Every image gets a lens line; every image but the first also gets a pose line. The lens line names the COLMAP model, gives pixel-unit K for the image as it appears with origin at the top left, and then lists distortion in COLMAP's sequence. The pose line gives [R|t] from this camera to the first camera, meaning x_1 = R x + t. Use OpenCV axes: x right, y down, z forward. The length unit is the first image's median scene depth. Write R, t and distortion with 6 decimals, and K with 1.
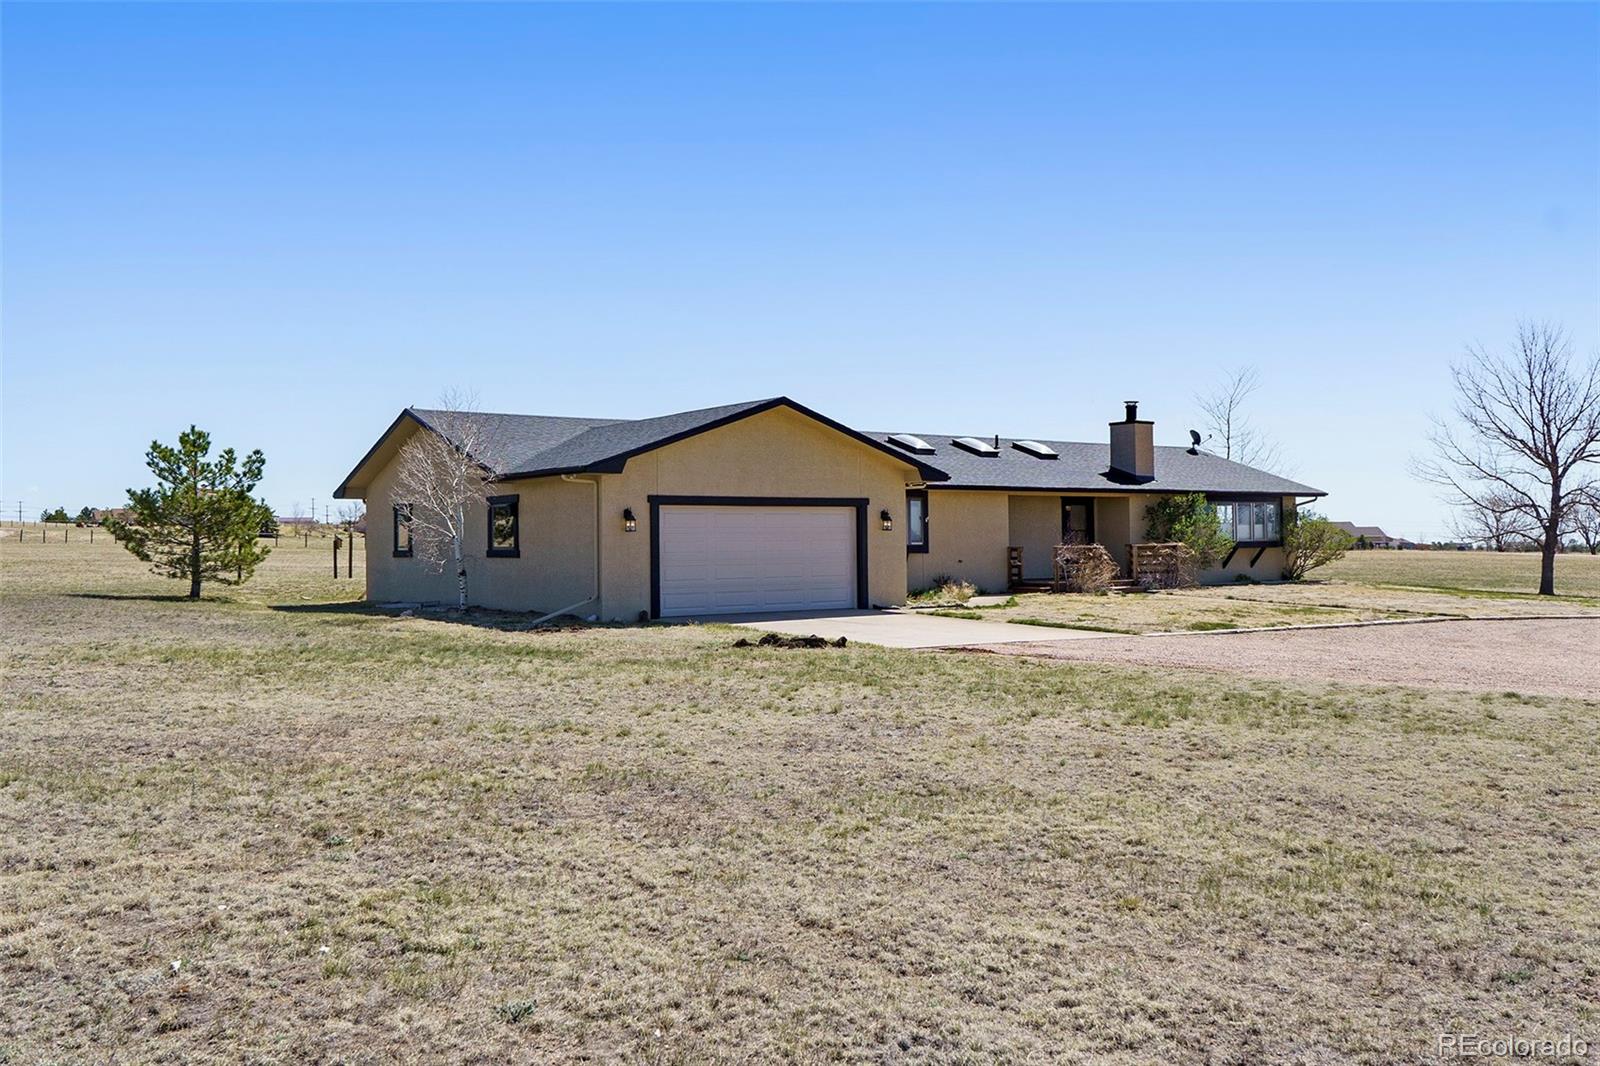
lens RADIAL K [[1419.6, 0, 800.0], [0, 1419.6, 533.0], [0, 0, 1]] dist [-0.000096, -0.000309]
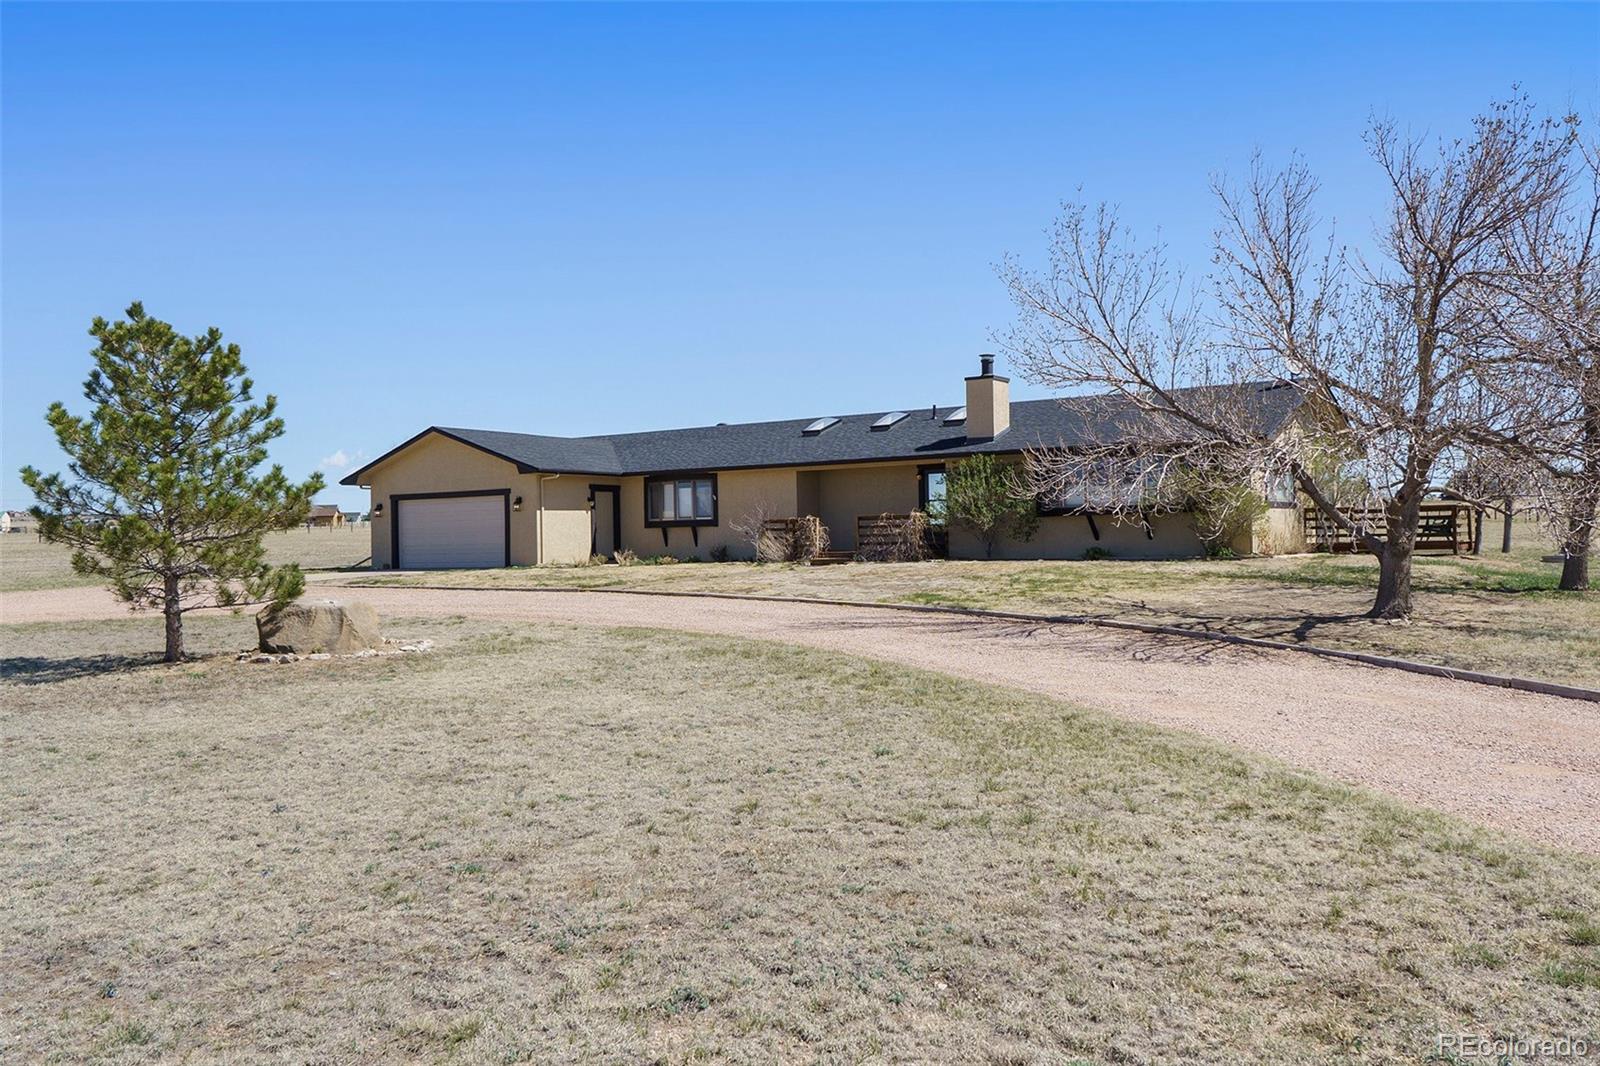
lens RADIAL K [[1419.6, 0, 800.0], [0, 1419.6, 533.0], [0, 0, 1]] dist [-0.000096, -0.000309]
pose [[0.298402, -0.003938, -0.954432, 1.333041], [0.021640, 0.999762, 0.002641, 0.019596], [0.954195, -0.021442, 0.298416, 0.785304]]
